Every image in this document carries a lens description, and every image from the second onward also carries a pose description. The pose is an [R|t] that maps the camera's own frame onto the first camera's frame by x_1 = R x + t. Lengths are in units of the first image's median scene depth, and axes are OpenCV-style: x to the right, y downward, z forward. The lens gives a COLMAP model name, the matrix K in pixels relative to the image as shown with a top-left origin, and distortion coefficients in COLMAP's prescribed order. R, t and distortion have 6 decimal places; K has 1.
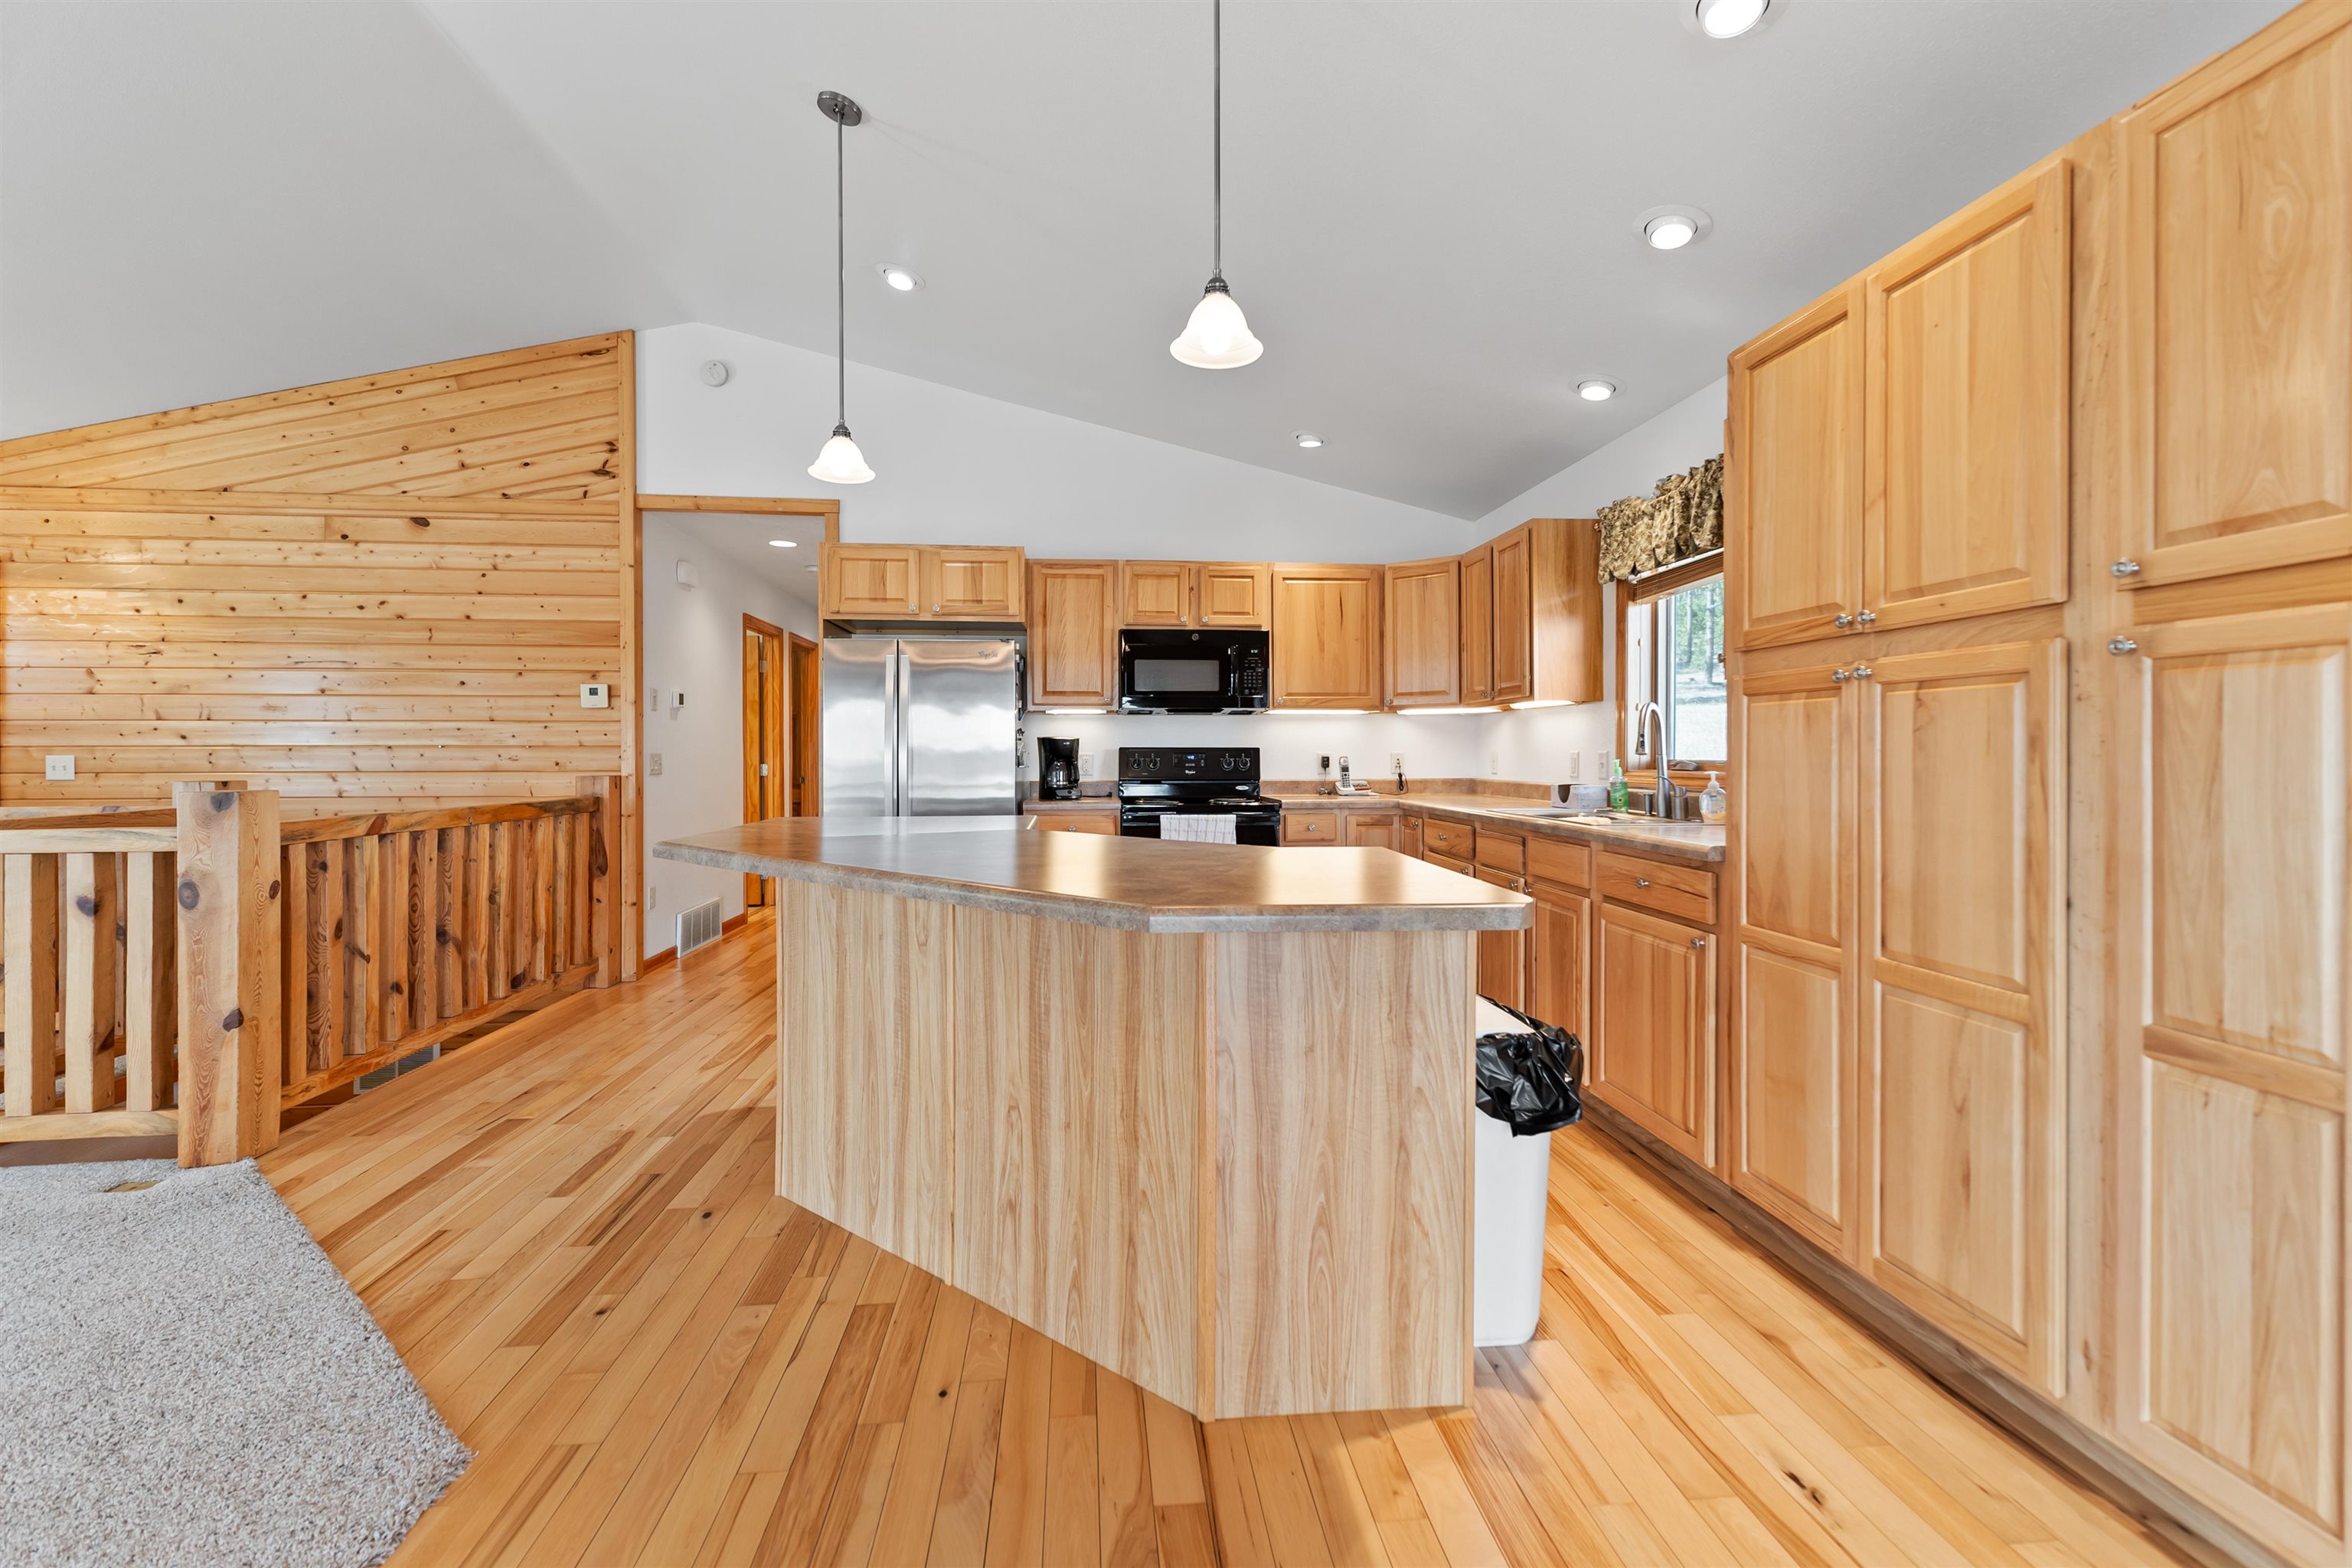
lens RADIAL K [[1002.8, 0, 1185.9], [0, 1002.8, 753.8], [0, 0, 1]] dist [0.004476, 0.000023]
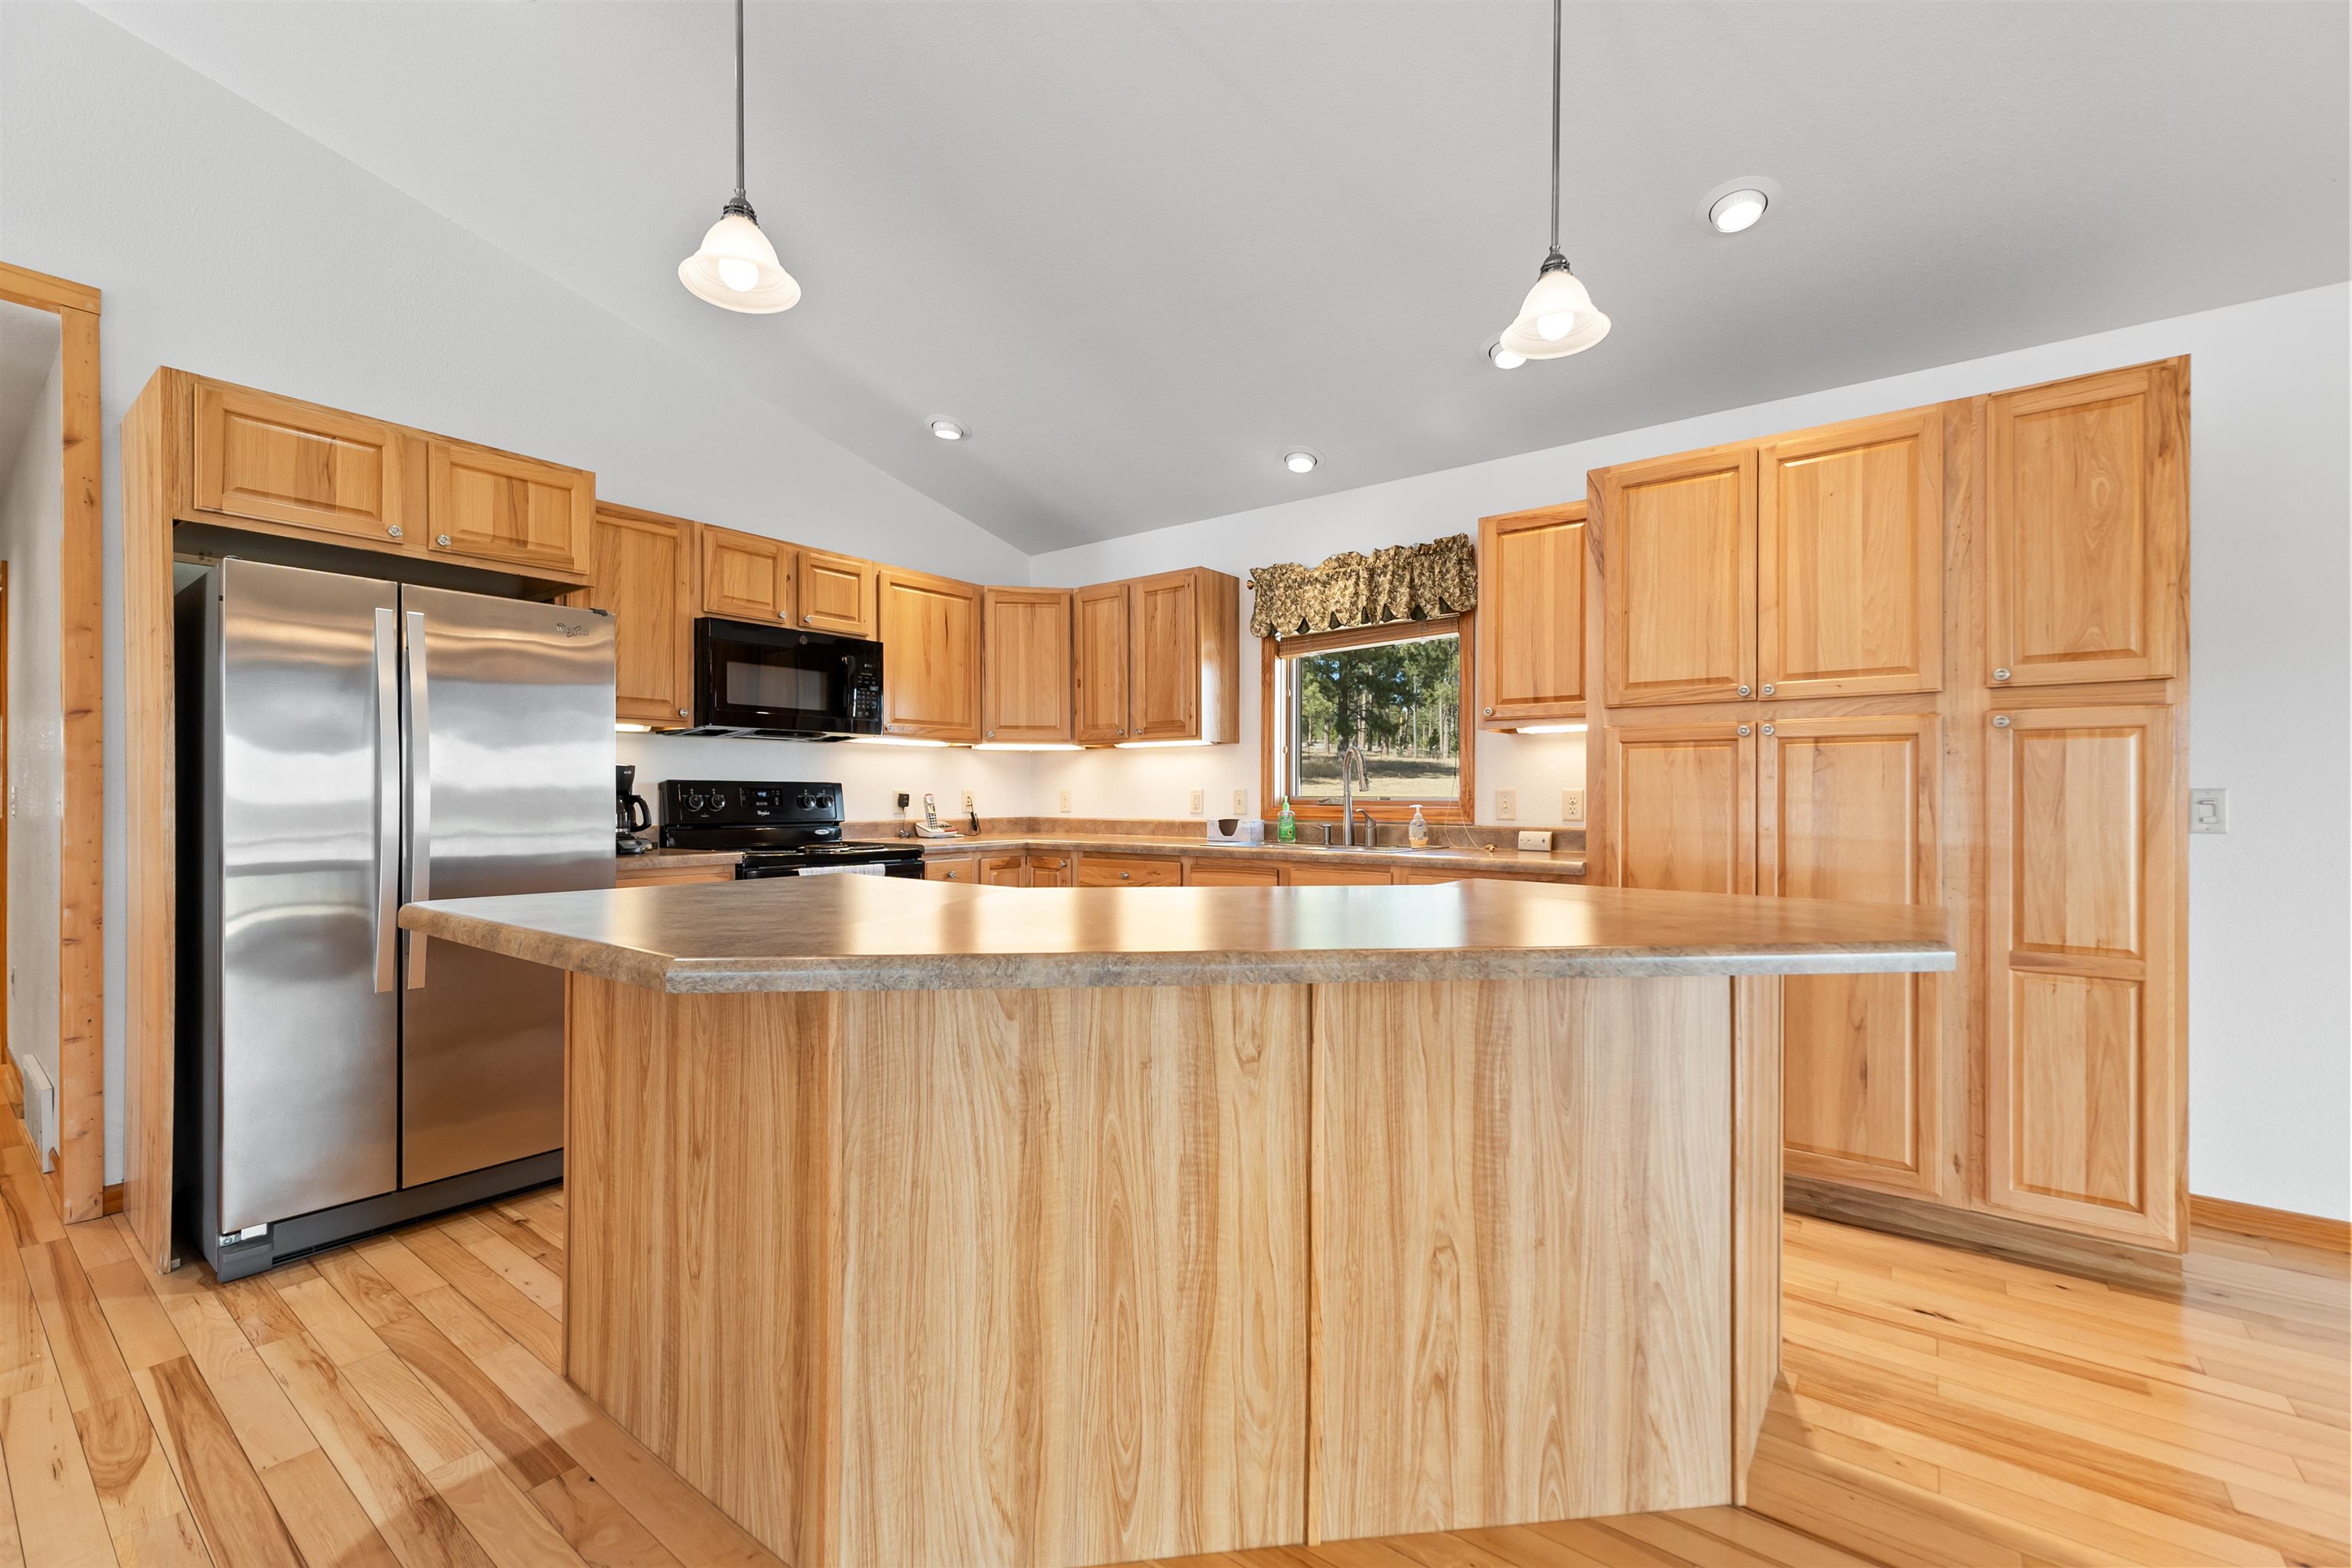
lens RADIAL K [[982.1, 0, 1175.7], [0, 982.1, 797.8], [0, 0, 1]] dist [0.003560, -0.000357]
pose [[0.686135, 0.002650, 0.727469, -0.531341], [-0.002901, 0.999995, -0.000907, 0.010161], [-0.727468, -0.001488, 0.686140, 0.402649]]
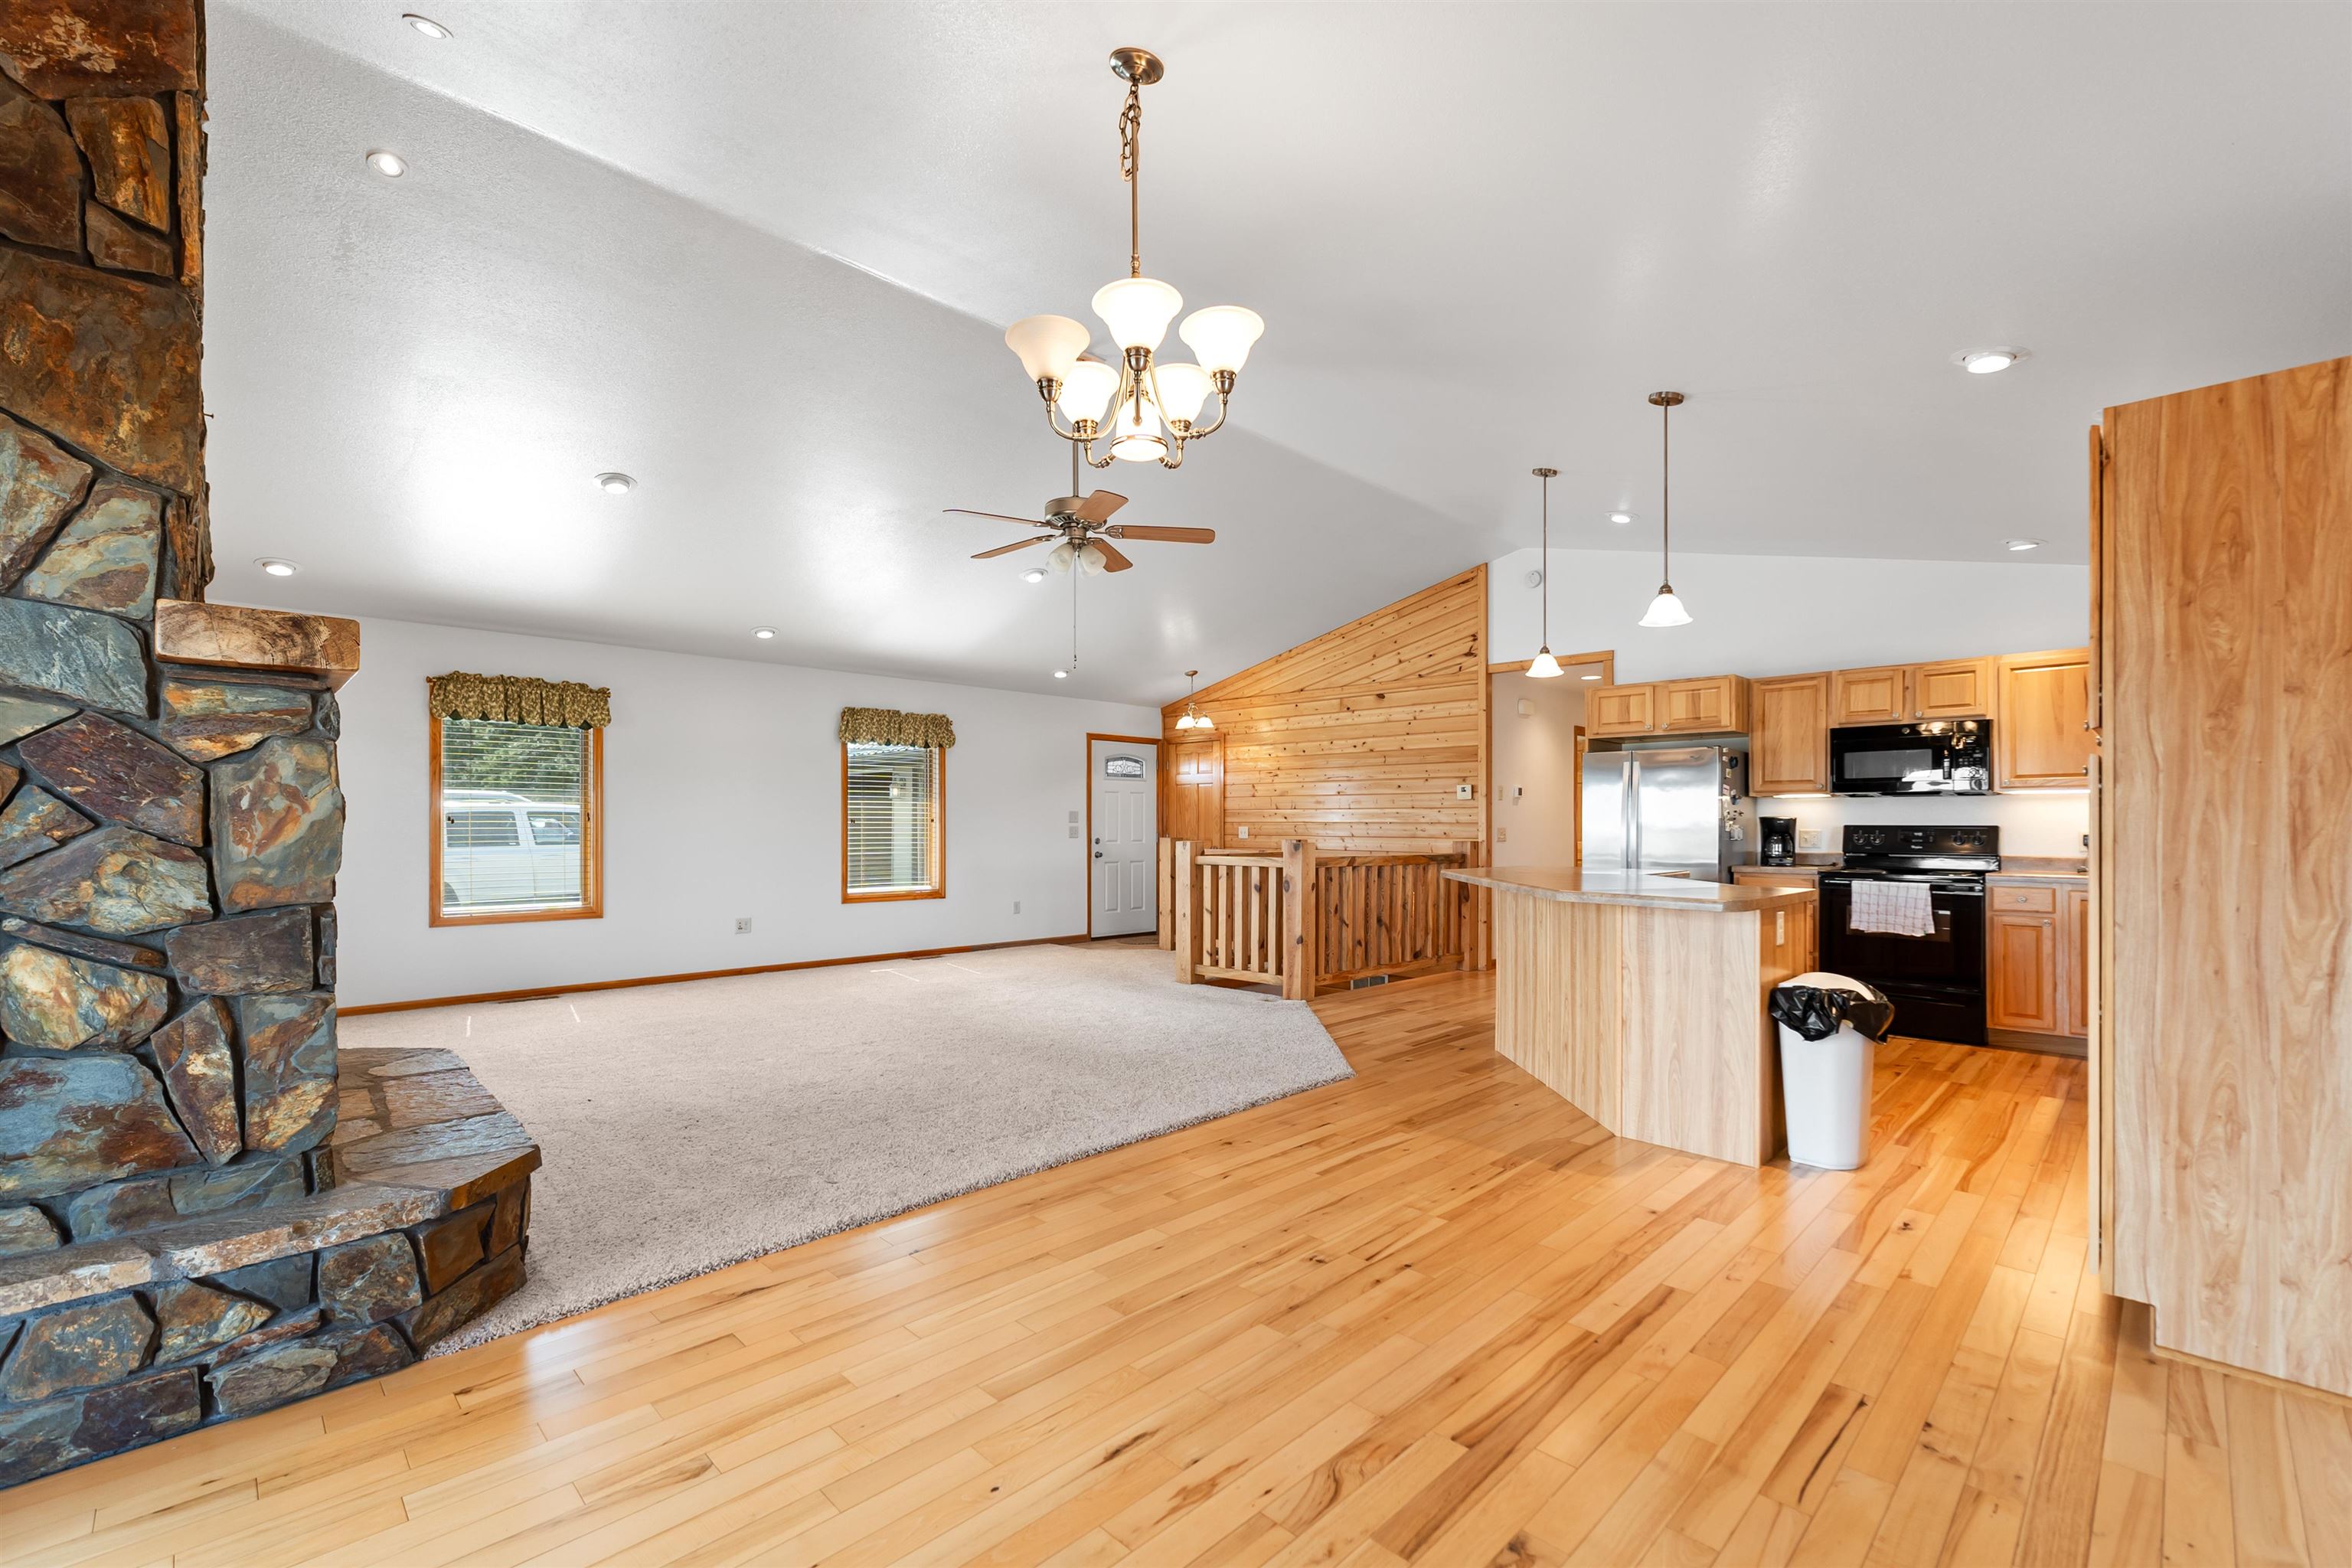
lens RADIAL K [[996.8, 0, 1166.4], [0, 996.8, 828.6], [0, 0, 1]] dist [0.000524, 0.000191]
pose [[0.620151, 0.006909, -0.784452, 0.588708], [-0.006128, 0.999973, 0.003963, -0.002742], [0.784458, 0.002350, 0.620177, -0.591560]]
